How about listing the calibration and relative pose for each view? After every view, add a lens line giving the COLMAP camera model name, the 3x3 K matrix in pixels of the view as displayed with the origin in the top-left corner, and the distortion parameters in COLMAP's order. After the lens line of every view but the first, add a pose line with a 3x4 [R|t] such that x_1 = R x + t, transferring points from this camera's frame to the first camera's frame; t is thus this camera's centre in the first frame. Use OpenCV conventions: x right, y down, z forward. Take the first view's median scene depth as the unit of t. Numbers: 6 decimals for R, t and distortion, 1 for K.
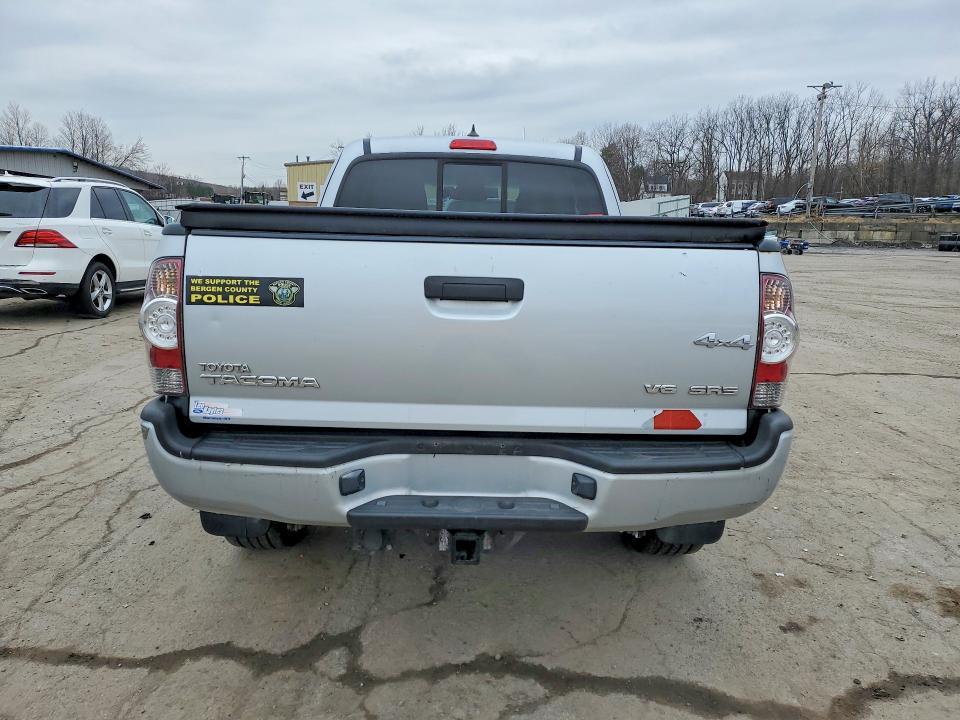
lens RADIAL K [[729.7, 0, 480.0], [0, 729.7, 360.0], [0, 0, 1]] dist [-0.001529, 0.037987]
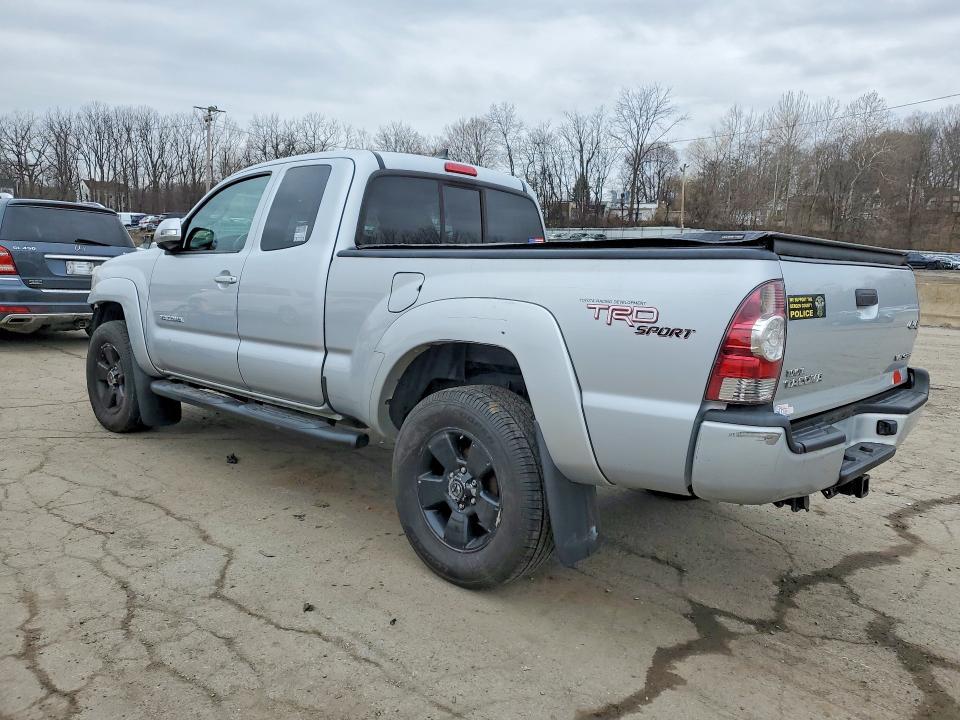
lens RADIAL K [[738.5, 0, 476.4], [0, 738.5, 343.8], [0, 0, 1]] dist [0.010519, -0.000939]
pose [[0.702027, -0.075307, 0.708158, -1.242841], [0.105205, 0.994450, 0.001458, -0.072839], [-0.704337, 0.073478, 0.706053, 0.410227]]
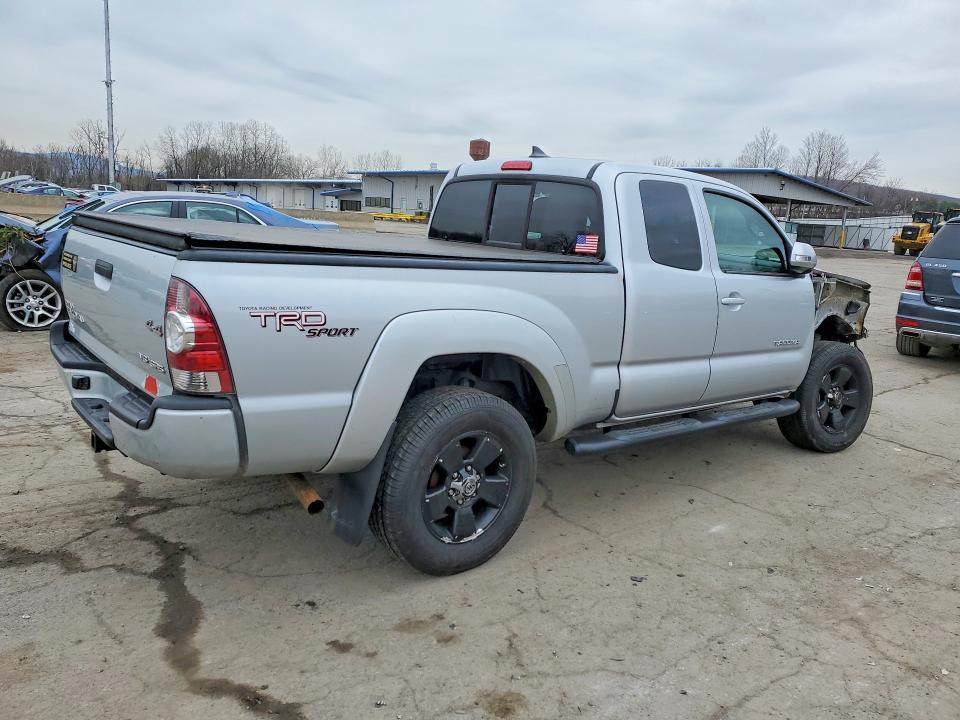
lens RADIAL K [[732.9, 0, 493.2], [0, 732.9, 360.4], [0, 0, 1]] dist [0.012224, 0.000902]
pose [[0.634964, 0.168890, -0.753855, 1.335634], [-0.185329, 0.980617, 0.063592, -0.127174], [0.749983, 0.099333, 0.653956, 0.493514]]
